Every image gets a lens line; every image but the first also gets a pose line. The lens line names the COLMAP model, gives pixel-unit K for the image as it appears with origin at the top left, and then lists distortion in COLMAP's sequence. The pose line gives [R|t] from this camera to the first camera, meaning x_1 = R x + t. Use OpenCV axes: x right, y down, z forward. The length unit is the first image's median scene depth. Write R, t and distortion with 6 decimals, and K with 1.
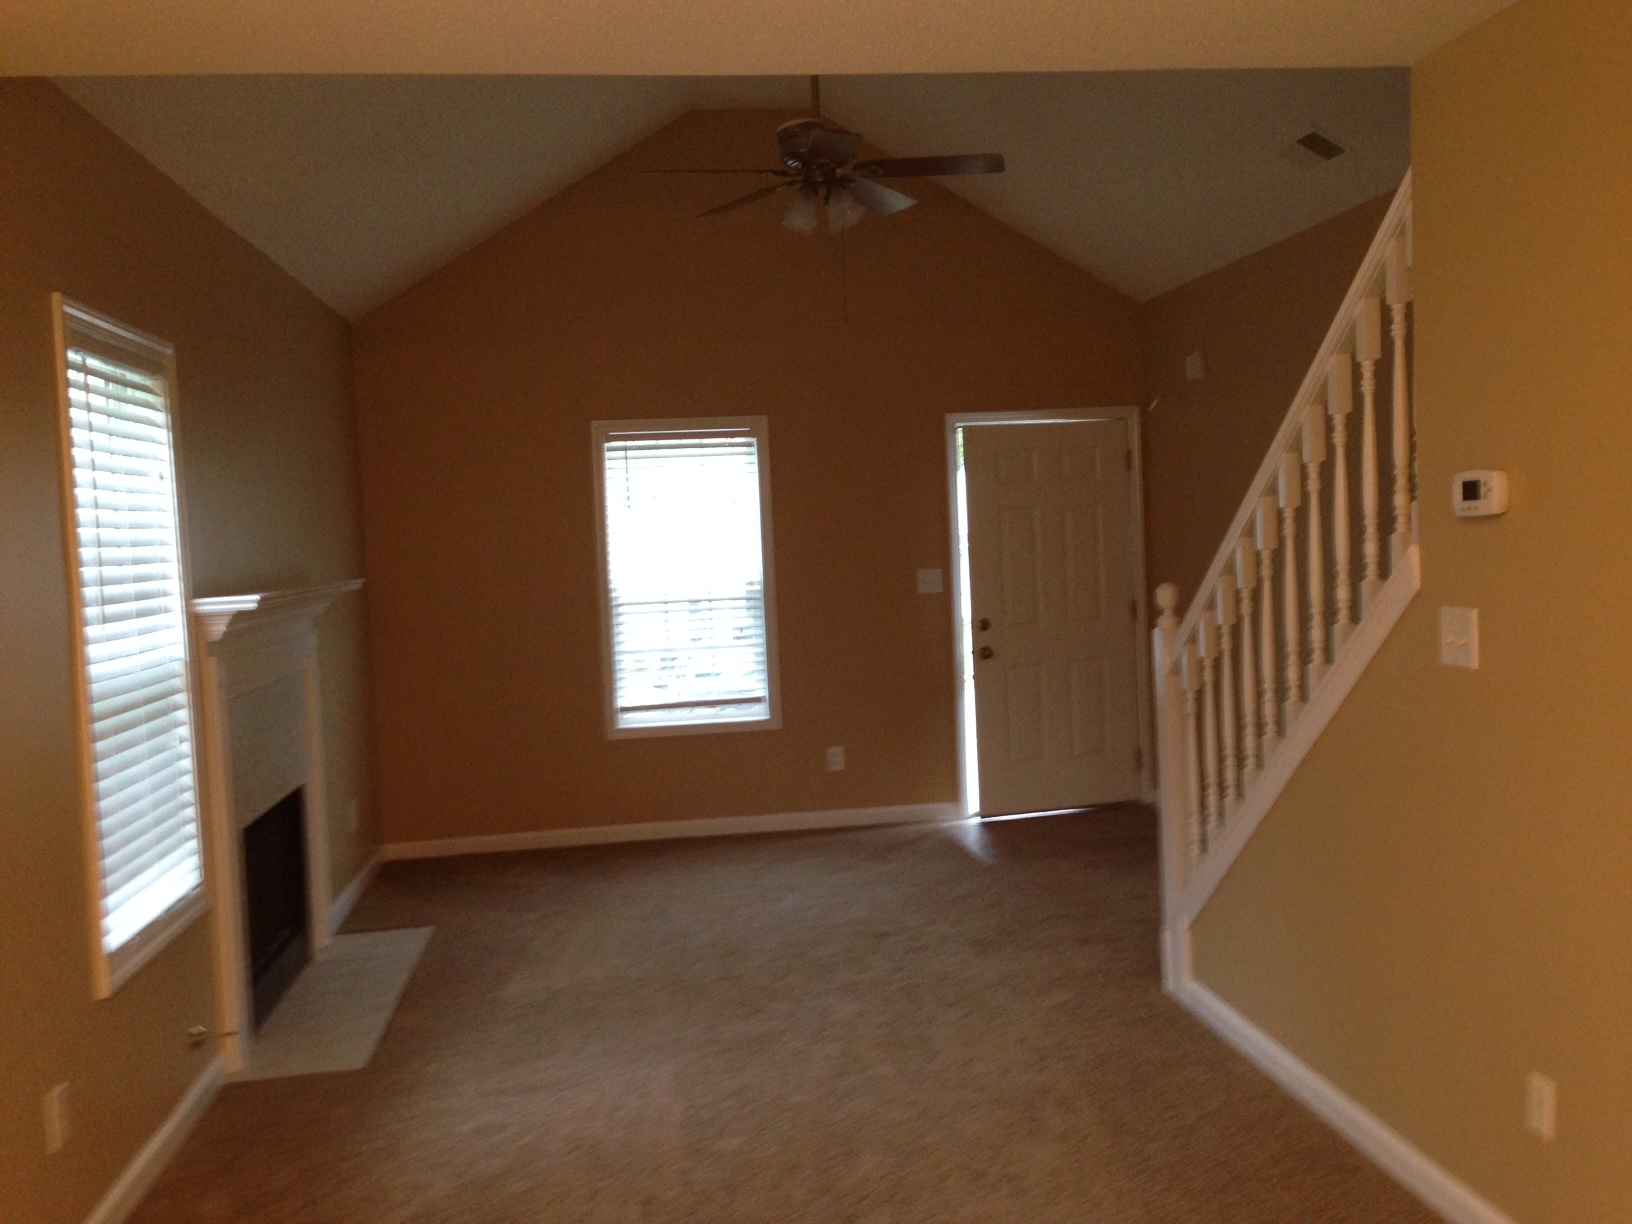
lens RADIAL K [[1536.0, 0, 820.5], [0, 1536.0, 615.9], [0, 0, 1]] dist [0.072622, -0.161013]
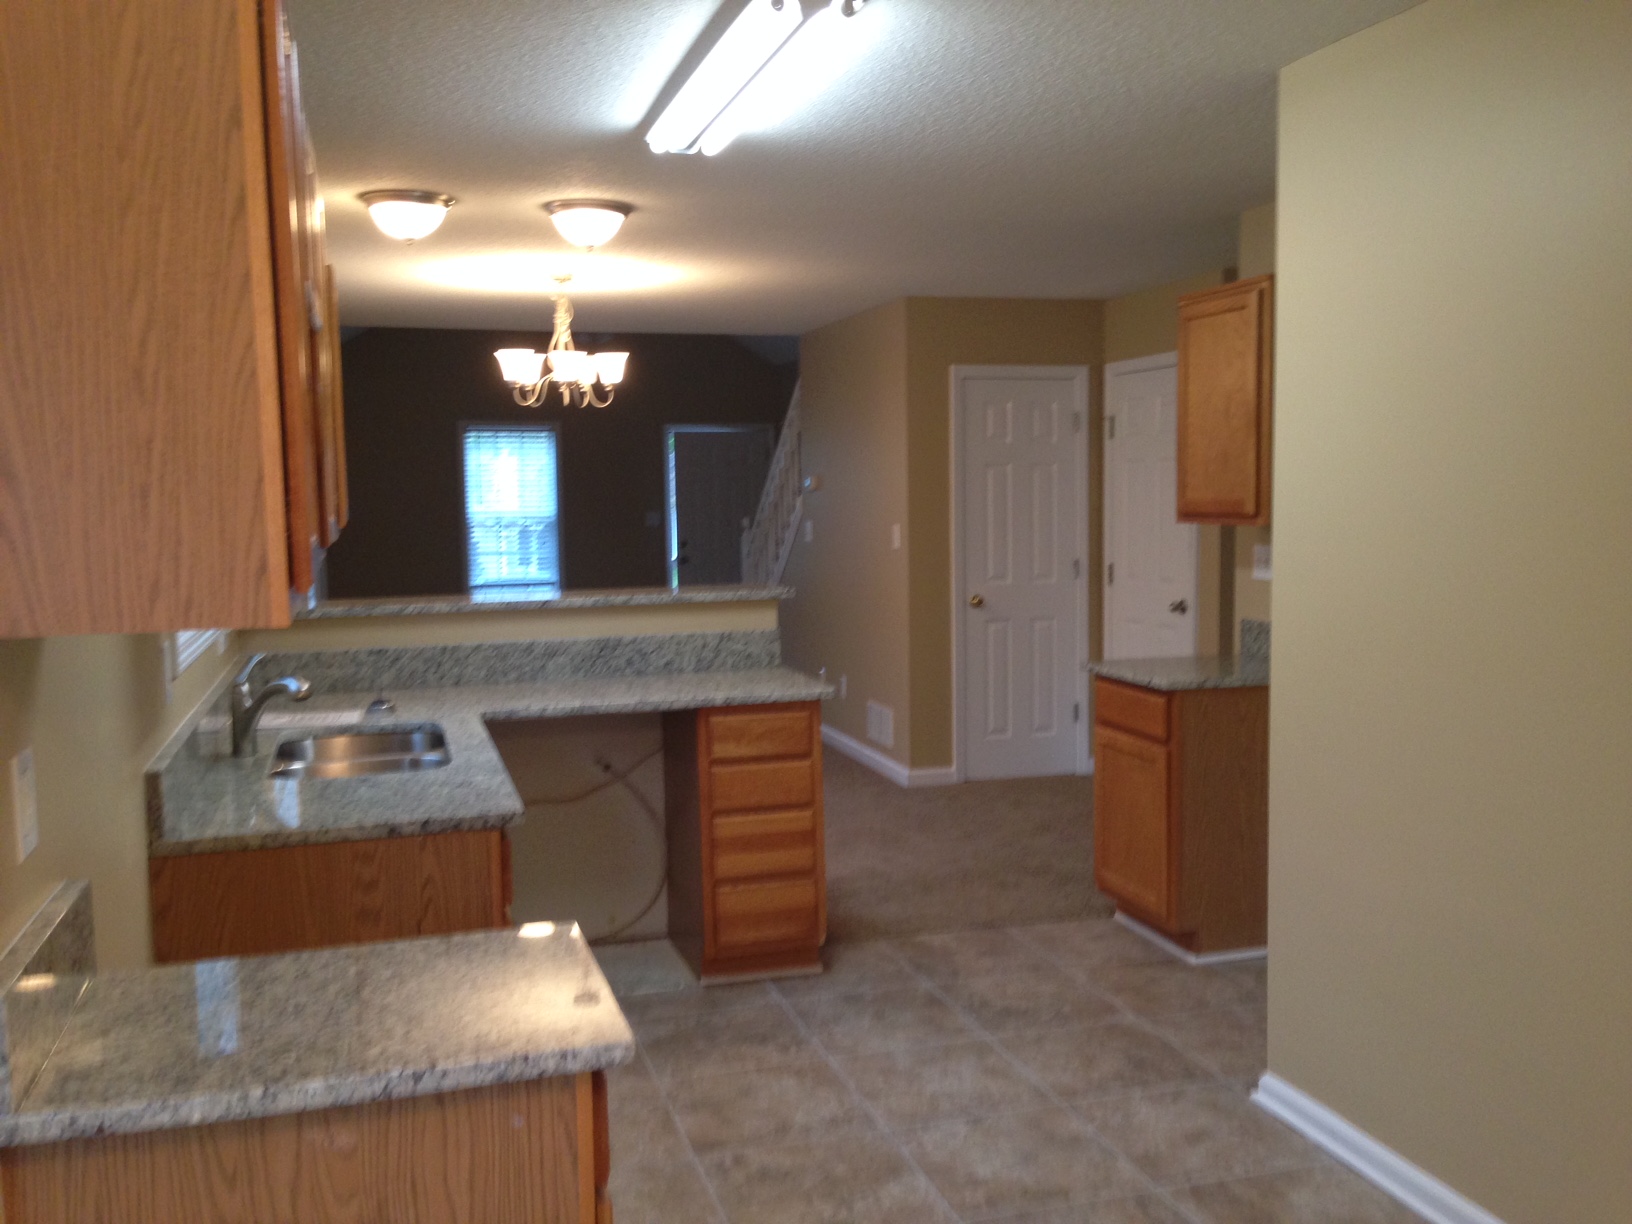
lens RADIAL K [[1536.0, 0, 820.5], [0, 1536.0, 615.9], [0, 0, 1]] dist [0.072622, -0.161013]
pose [[0.984608, 0.021009, 0.173512, -0.046641], [-0.025336, 0.999420, 0.022760, 0.044259], [-0.172933, -0.026806, 0.984569, -0.818675]]
